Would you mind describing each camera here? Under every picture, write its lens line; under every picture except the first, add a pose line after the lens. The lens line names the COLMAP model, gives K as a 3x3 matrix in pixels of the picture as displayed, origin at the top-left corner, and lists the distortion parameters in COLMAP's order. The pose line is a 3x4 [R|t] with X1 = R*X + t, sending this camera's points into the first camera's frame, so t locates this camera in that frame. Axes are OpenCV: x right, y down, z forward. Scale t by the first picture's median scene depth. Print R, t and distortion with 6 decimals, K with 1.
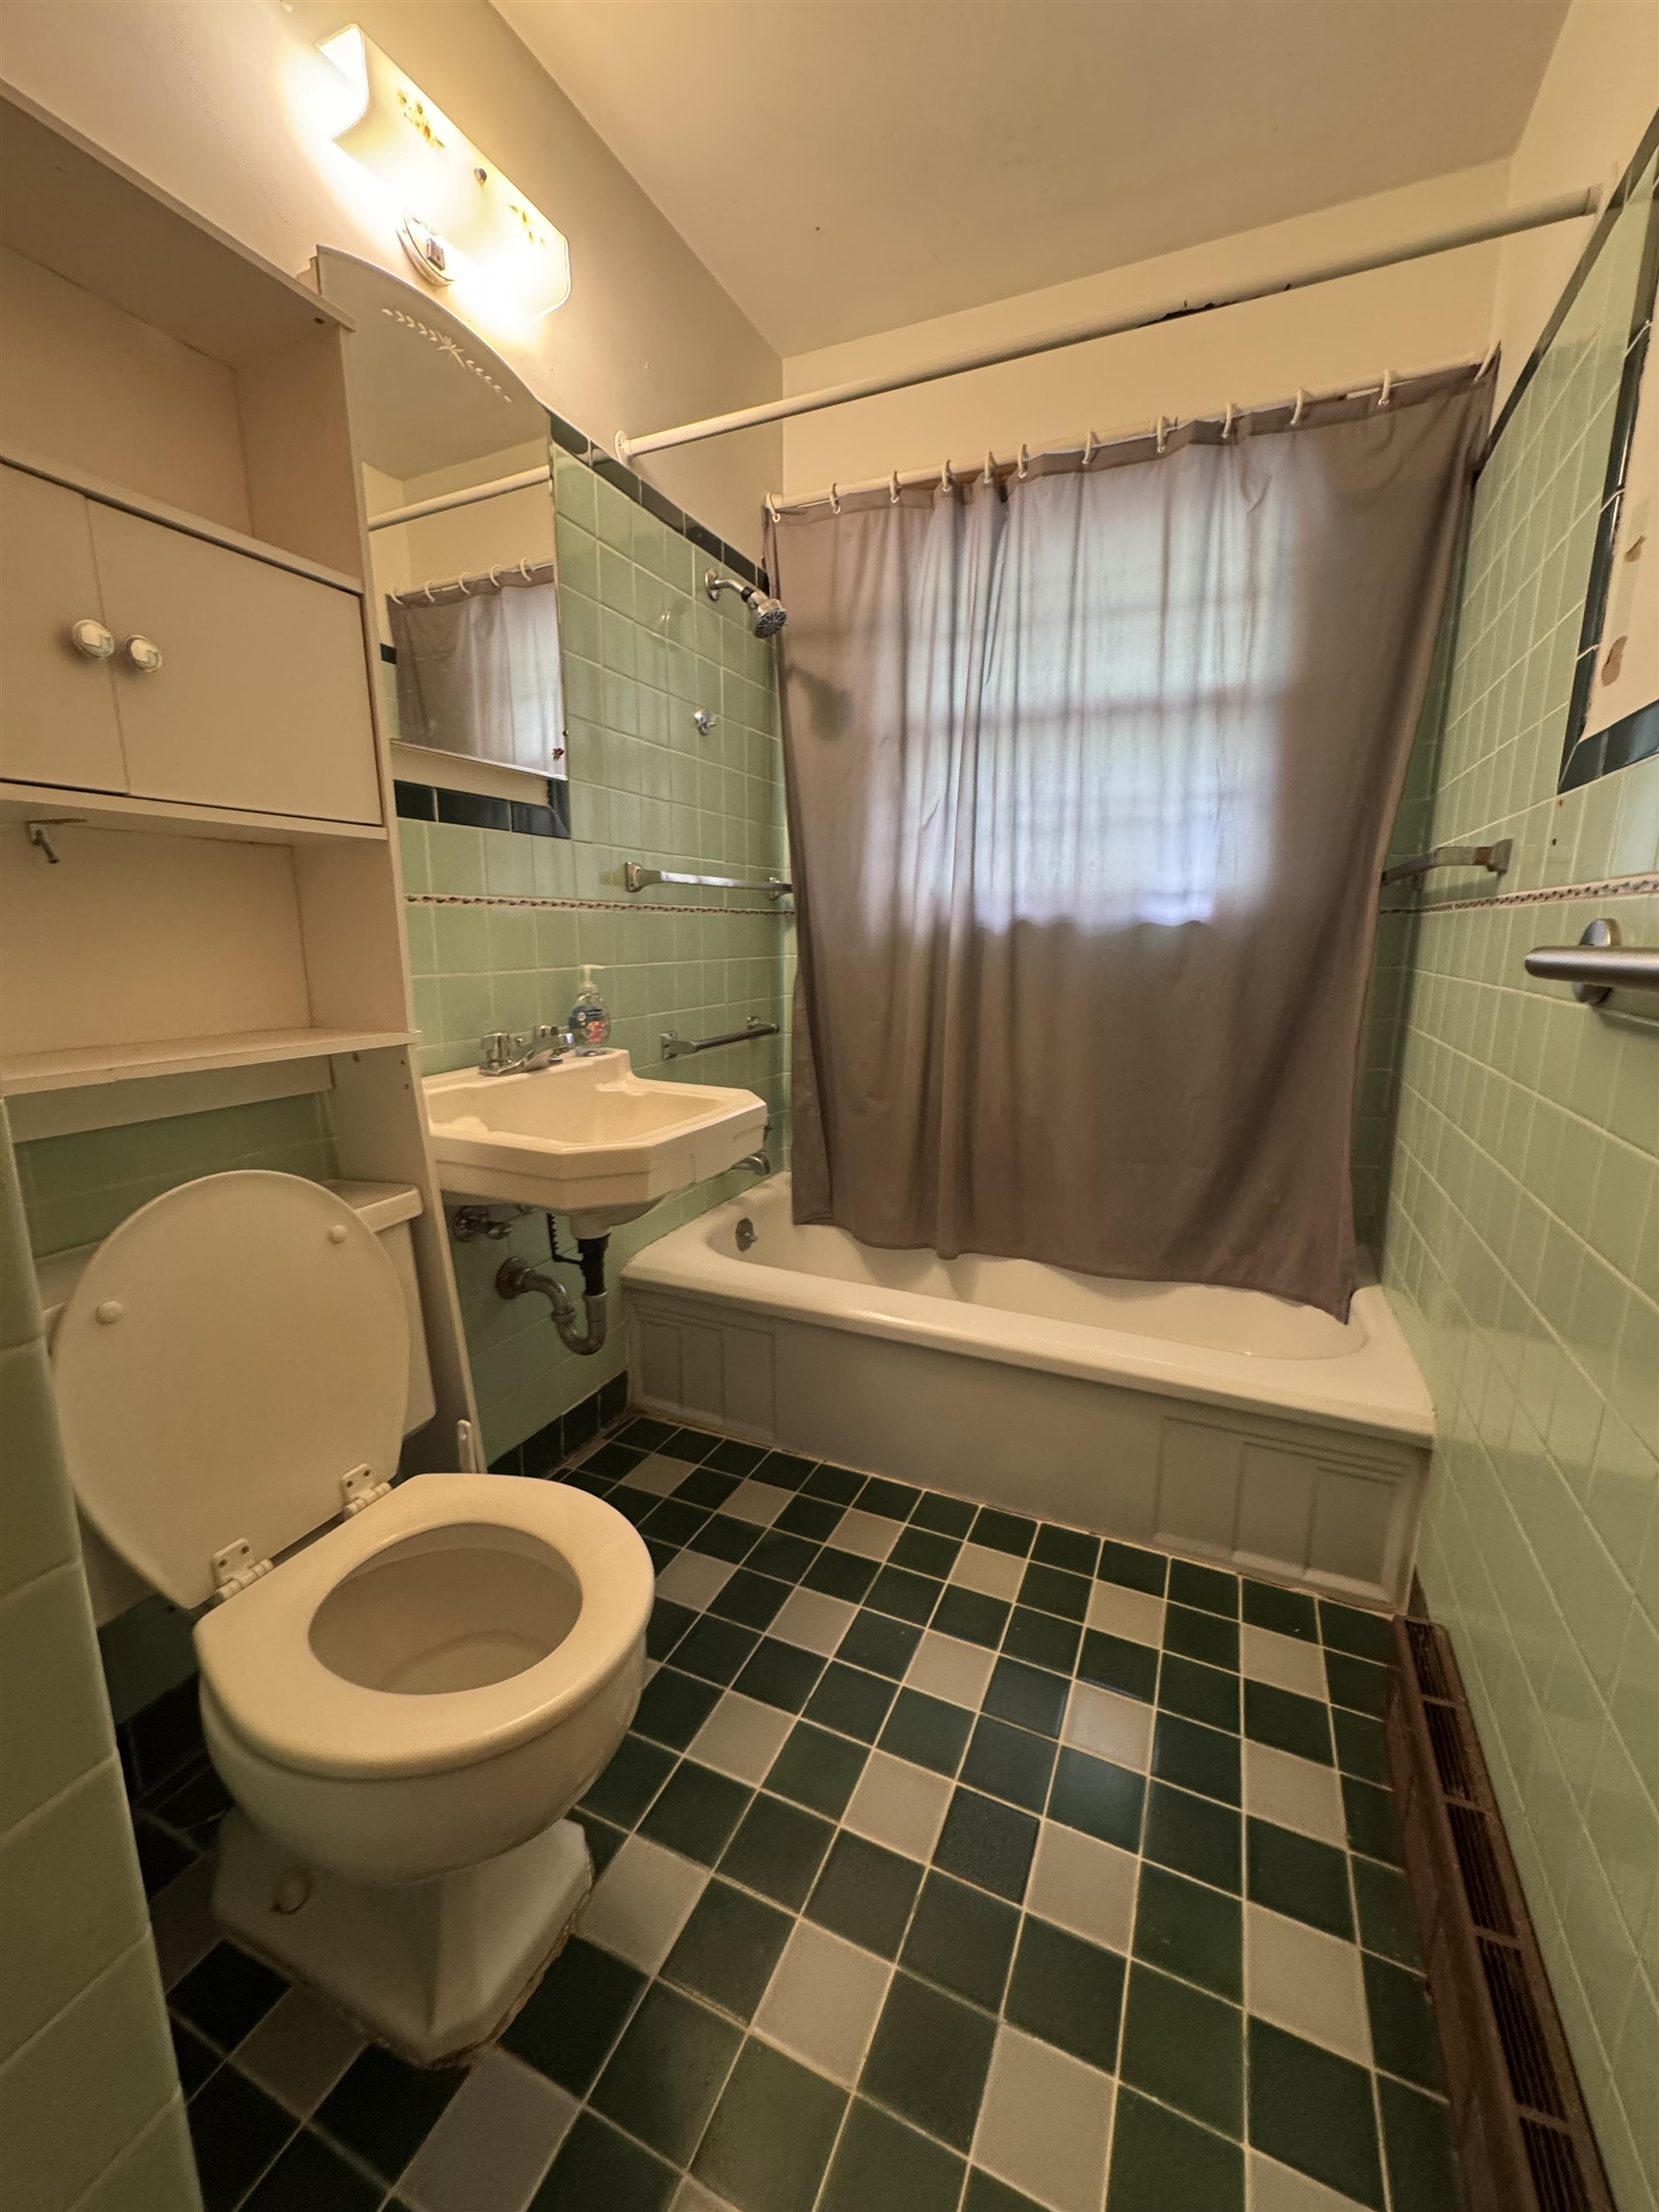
lens RADIAL K [[884.8, 0, 828.8], [0, 884.8, 1113.1], [0, 0, 1]] dist [-0.001633, -0.000089]
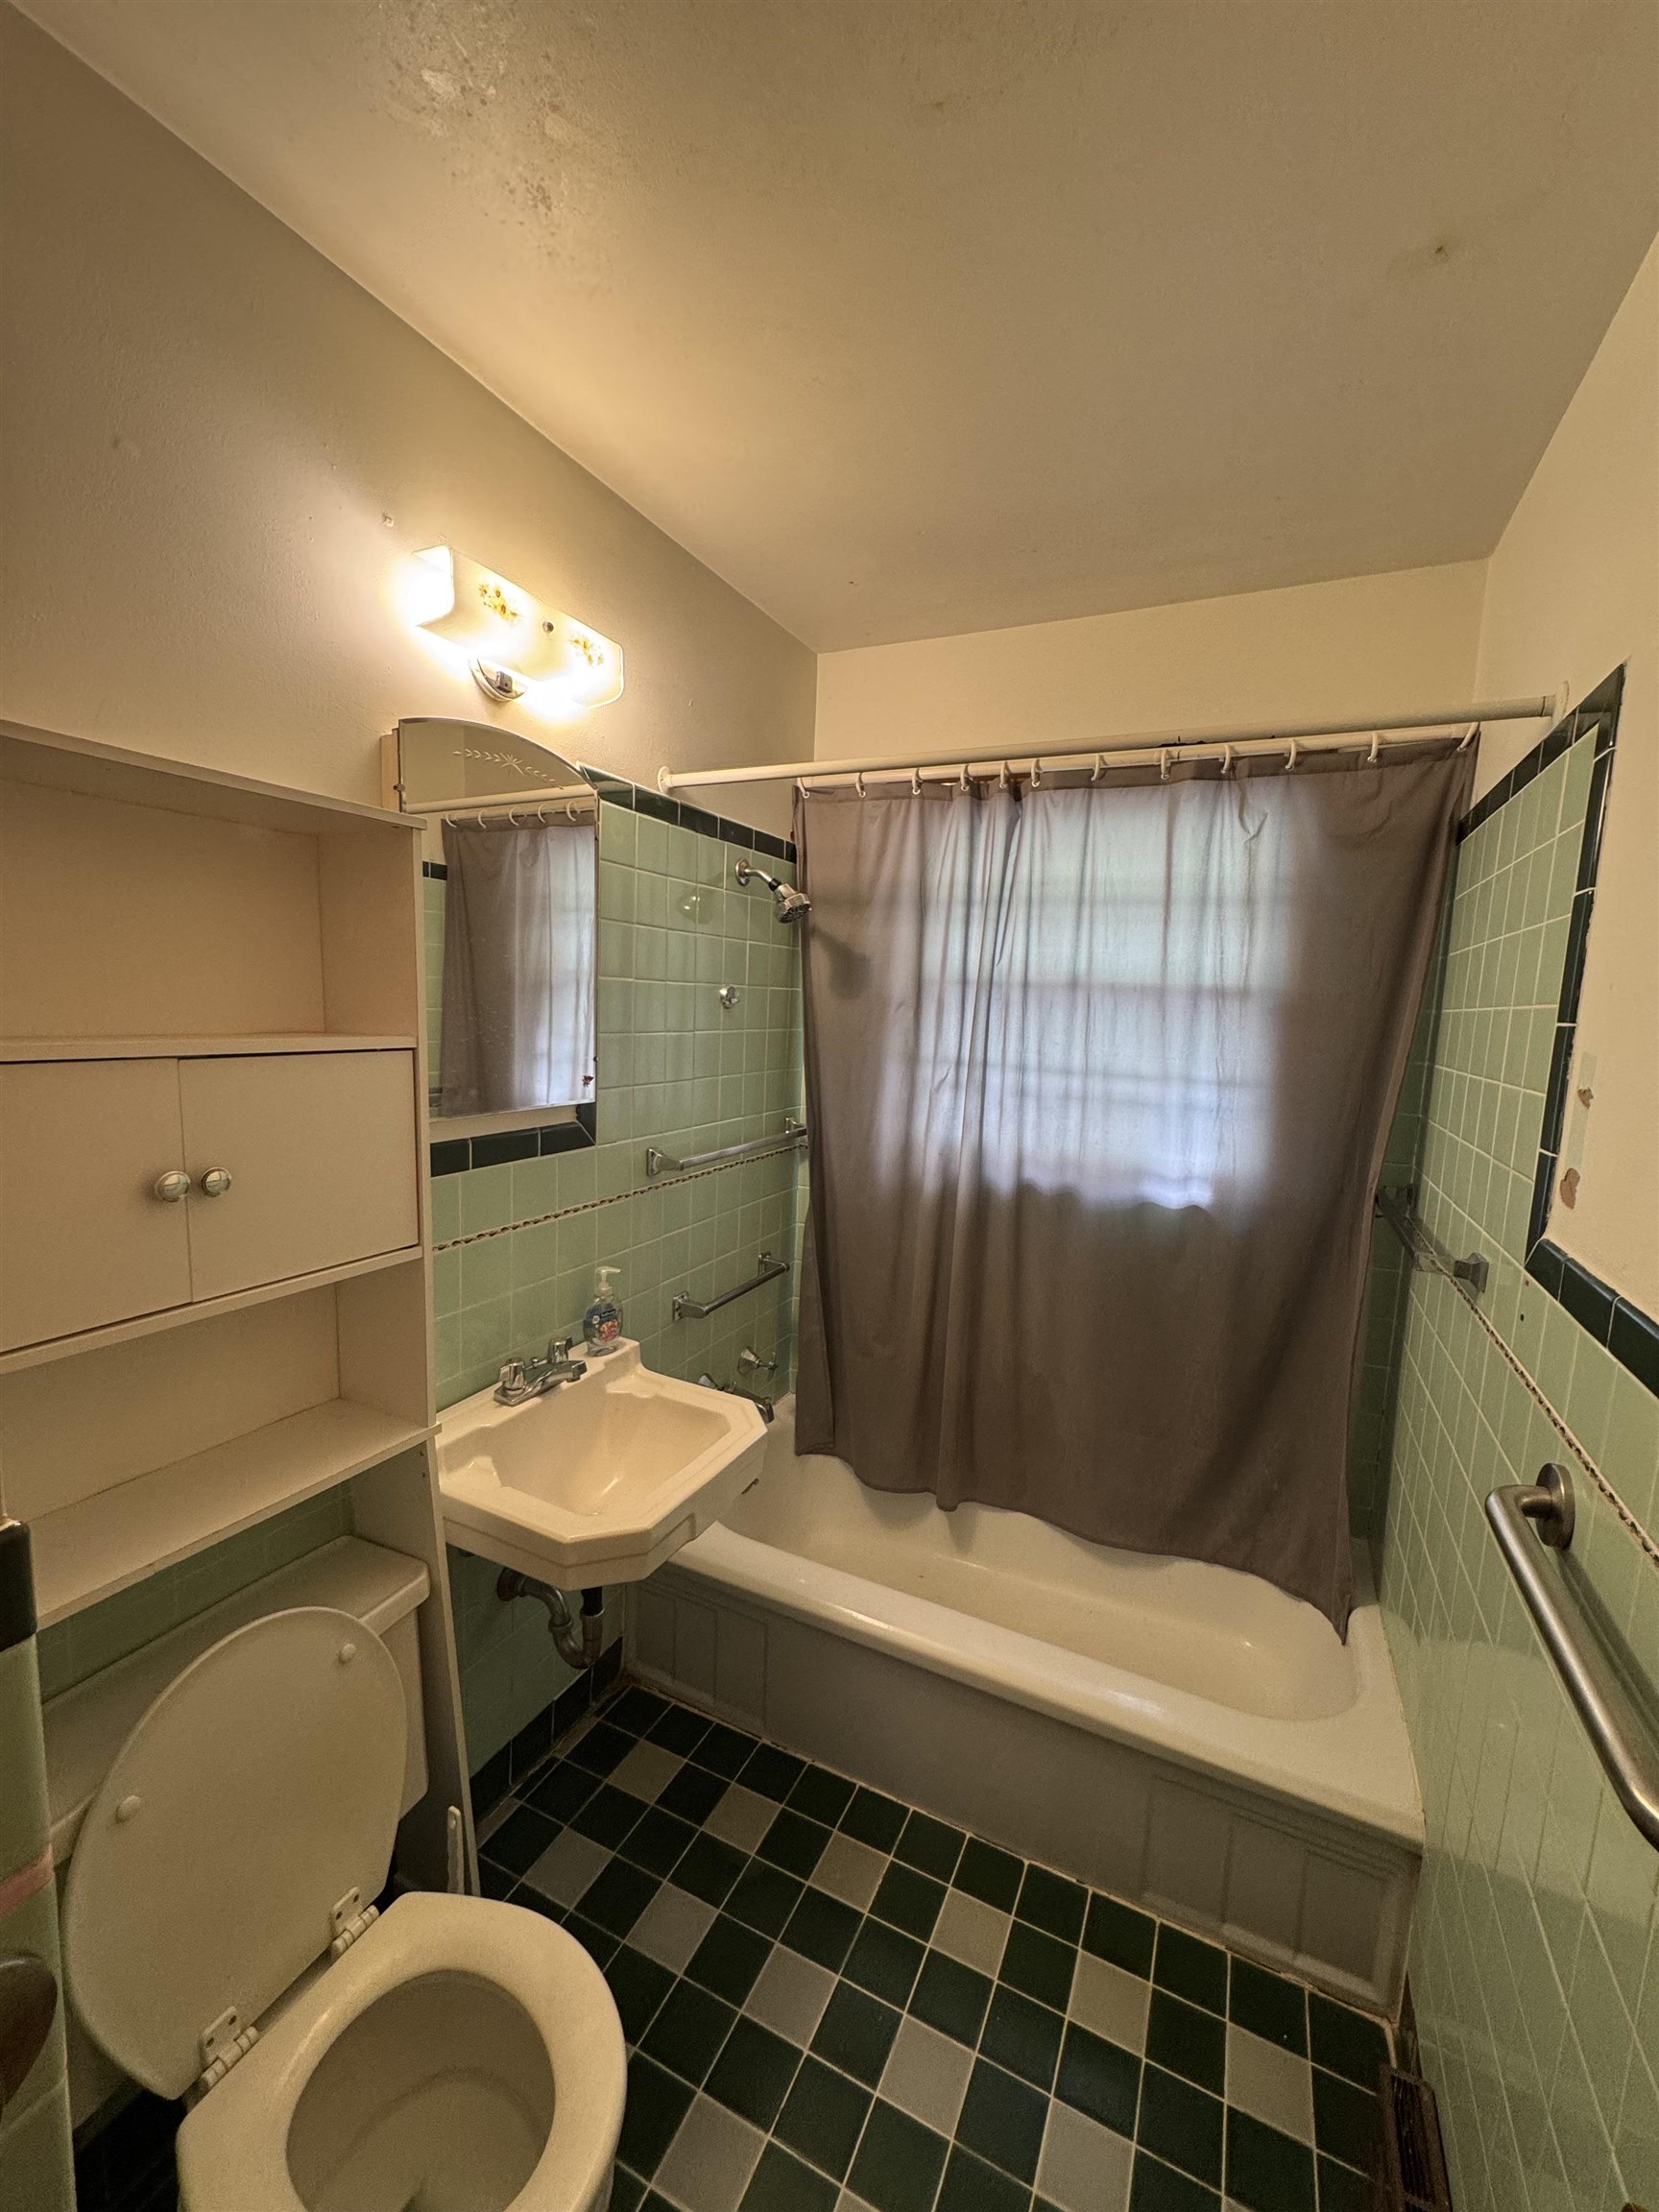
lens RADIAL K [[884.8, 0, 828.9], [0, 884.8, 1105.9], [0, 0, 1]] dist [-0.001633, -0.000089]
pose [[0.999075, 0.037136, -0.021670, 0.007117], [-0.038735, 0.996144, -0.078719, -0.263718], [0.018663, 0.079486, 0.996661, -0.047982]]
